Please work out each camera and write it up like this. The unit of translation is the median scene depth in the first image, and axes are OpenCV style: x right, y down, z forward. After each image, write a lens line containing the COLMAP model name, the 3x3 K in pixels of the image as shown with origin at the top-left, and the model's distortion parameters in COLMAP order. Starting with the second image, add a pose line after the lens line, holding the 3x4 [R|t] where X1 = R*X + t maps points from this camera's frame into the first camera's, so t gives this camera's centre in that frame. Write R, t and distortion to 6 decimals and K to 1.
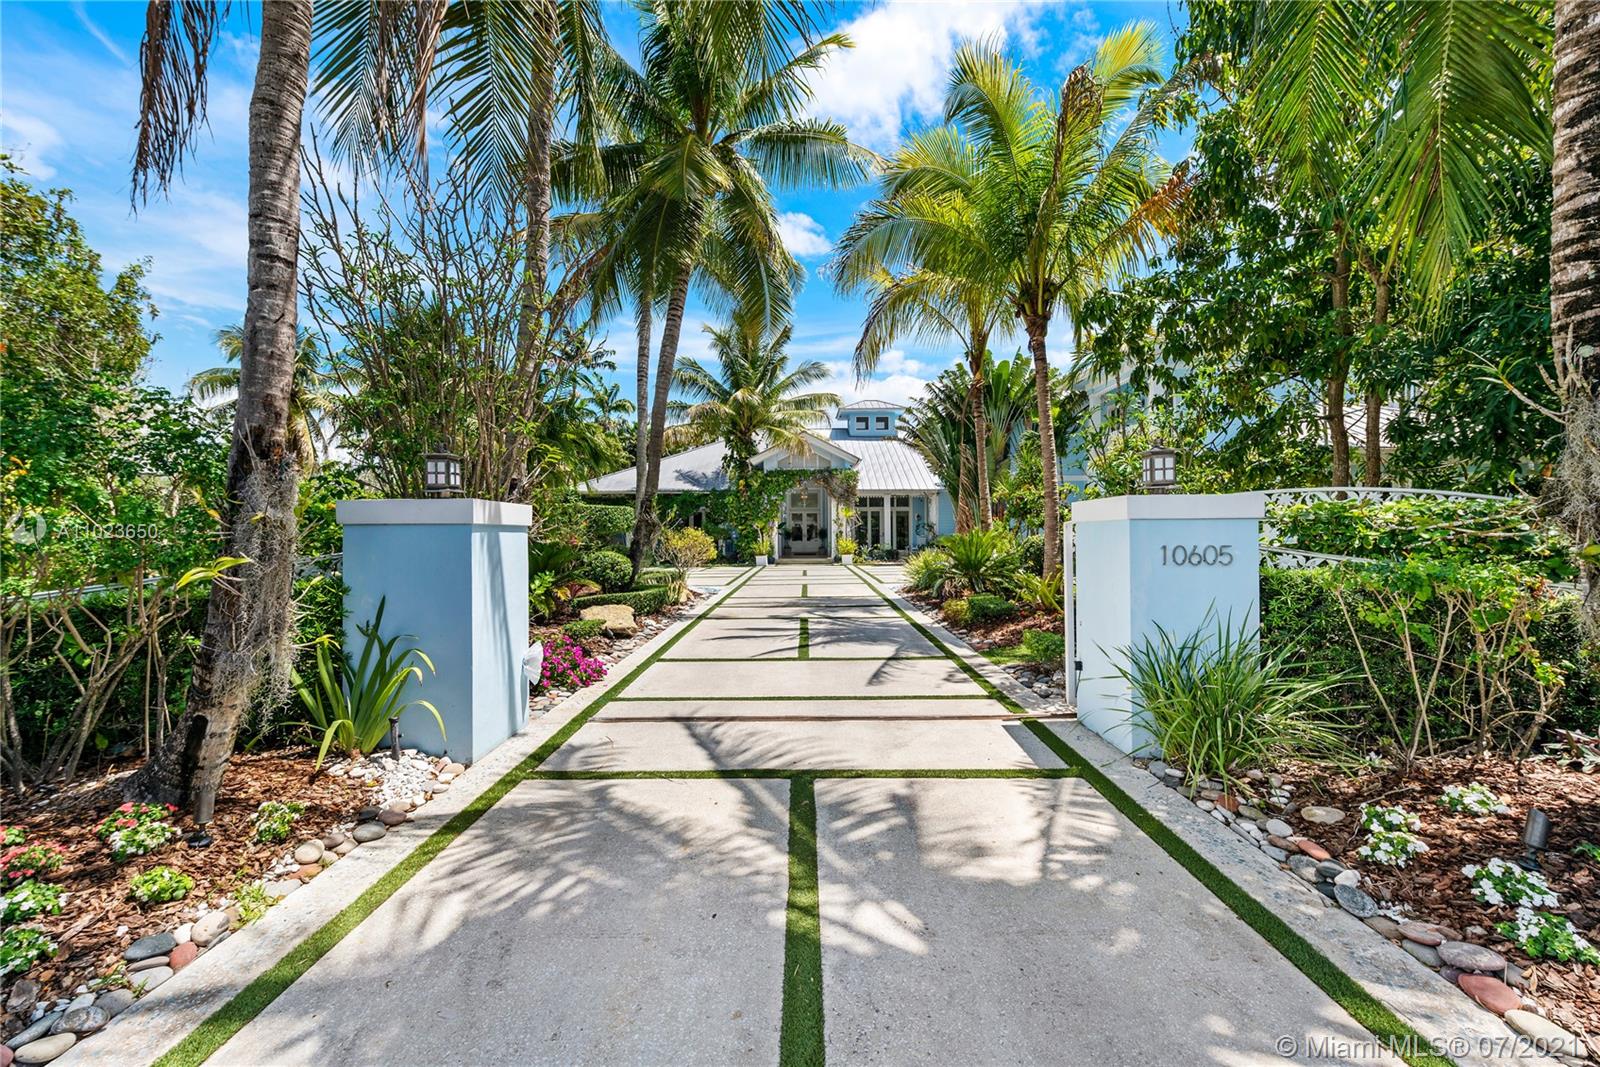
lens RADIAL K [[636.0, 0, 804.7], [0, 636.0, 537.1], [0, 0, 1]] dist [0.000307, 0.000090]
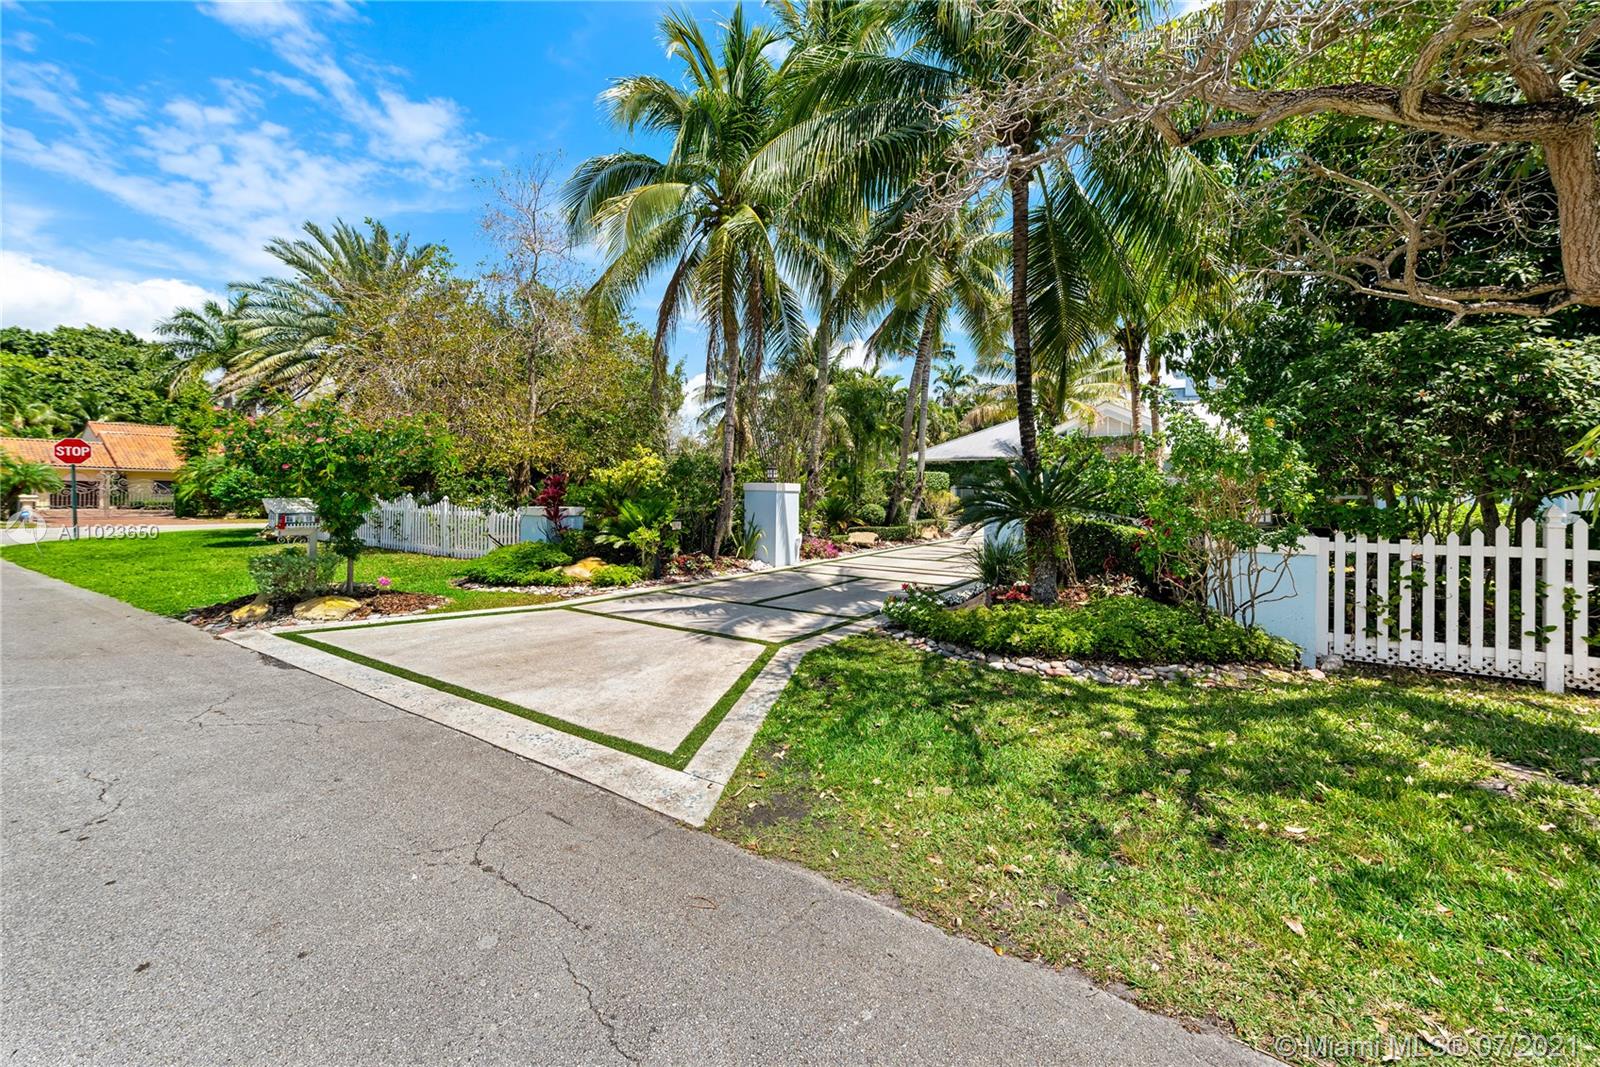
lens RADIAL K [[659.7, 0, 796.5], [0, 659.7, 491.0], [0, 0, 1]] dist [0.002056, -0.000369]
pose [[0.826519, 0.016755, -0.562659, 1.455704], [-0.018570, 0.999824, 0.002494, -0.033396], [0.562602, 0.008387, 0.826685, -1.719896]]
